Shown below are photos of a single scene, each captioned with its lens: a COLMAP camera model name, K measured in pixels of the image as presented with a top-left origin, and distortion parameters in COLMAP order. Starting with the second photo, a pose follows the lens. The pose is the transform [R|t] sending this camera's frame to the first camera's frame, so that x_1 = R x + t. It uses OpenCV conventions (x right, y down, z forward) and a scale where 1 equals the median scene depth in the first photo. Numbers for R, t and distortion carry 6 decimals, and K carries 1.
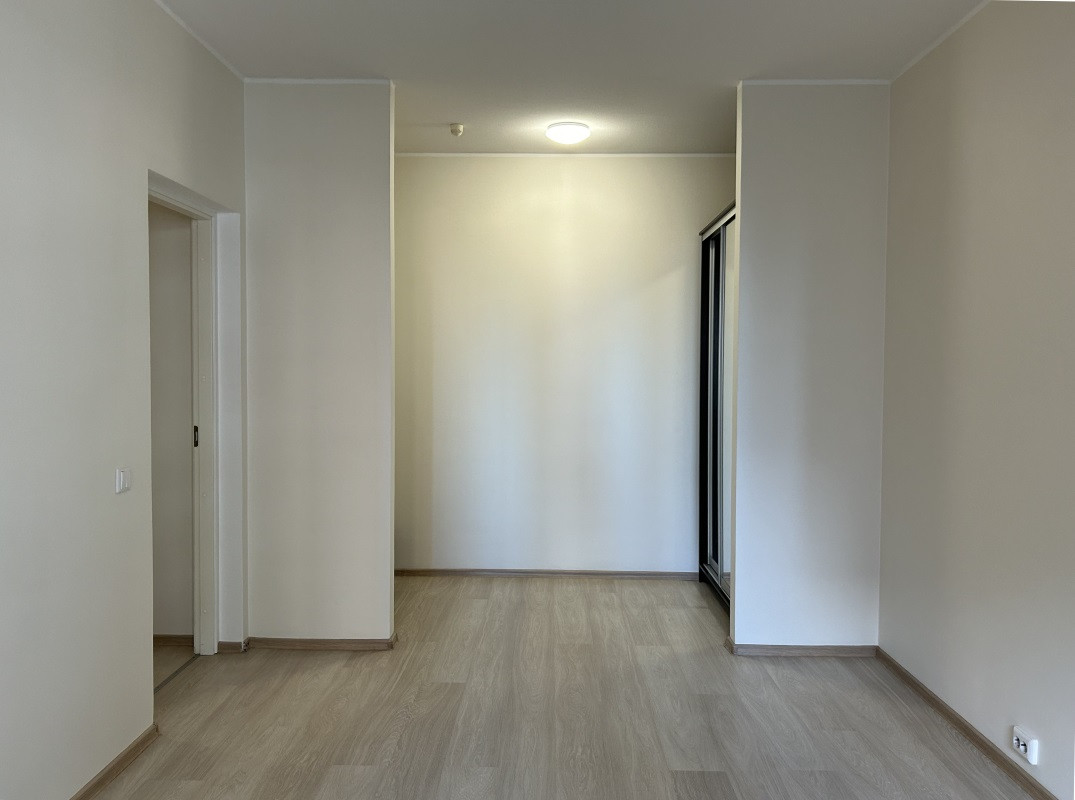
lens RADIAL K [[817.4, 0, 537.5], [0, 817.4, 400.0], [0, 0, 1]] dist [0.001130, 0.000860]
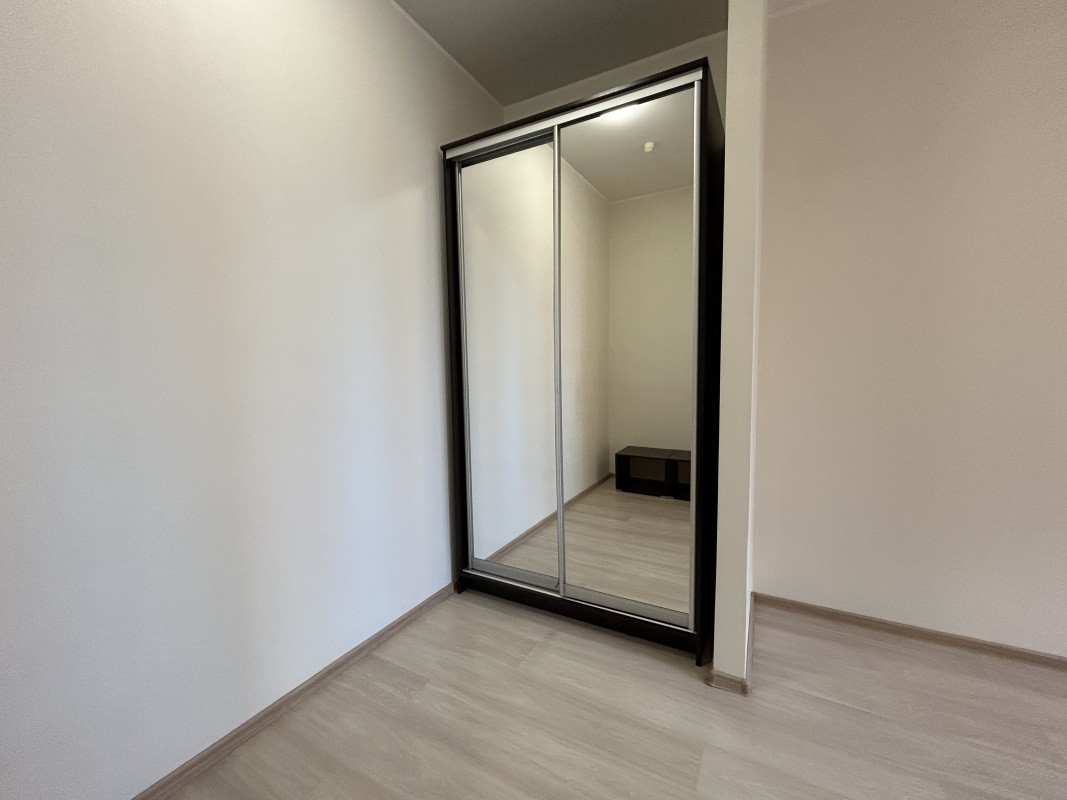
lens RADIAL K [[434.3, 0, 558.7], [0, 434.3, 405.3], [0, 0, 1]] dist [0.000428, 0.000112]
pose [[0.464688, -0.087228, 0.881167, -0.138844], [0.049937, 0.996134, 0.072274, 0.010021], [-0.884065, 0.010418, 0.467248, 0.808647]]
